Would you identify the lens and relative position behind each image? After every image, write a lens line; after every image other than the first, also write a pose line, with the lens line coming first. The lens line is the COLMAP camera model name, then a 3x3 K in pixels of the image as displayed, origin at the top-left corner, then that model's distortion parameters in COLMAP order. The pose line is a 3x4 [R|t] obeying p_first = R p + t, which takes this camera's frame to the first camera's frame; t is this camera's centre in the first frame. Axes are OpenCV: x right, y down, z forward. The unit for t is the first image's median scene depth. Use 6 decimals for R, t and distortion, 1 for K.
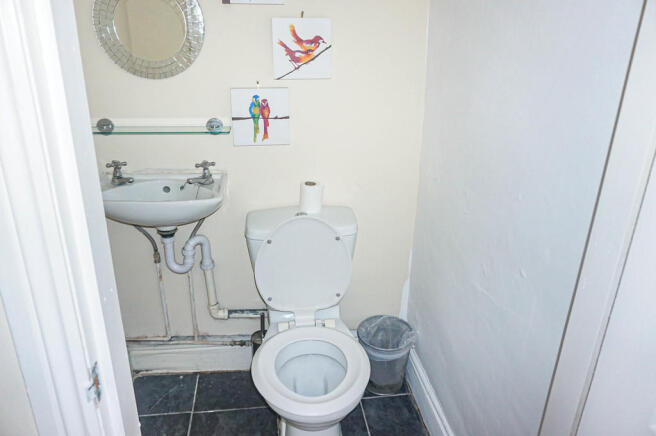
lens RADIAL K [[462.4, 0, 326.9], [0, 462.4, 217.3], [0, 0, 1]] dist [-0.049135, 0.001425]
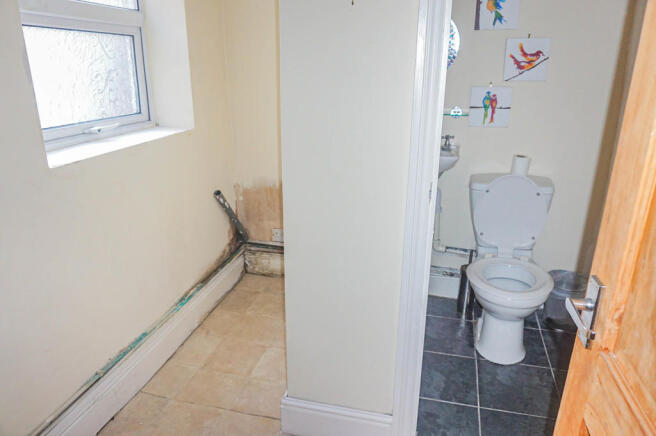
lens RADIAL K [[462.4, 0, 328.2], [0, 462.4, 219.0], [0, 0, 1]] dist [-0.049135, 0.001425]
pose [[0.919979, 0.110340, -0.376116, -0.031615], [-0.125365, 0.991988, -0.015626, 0.216950], [0.371378, 0.061527, 0.926441, -0.497527]]
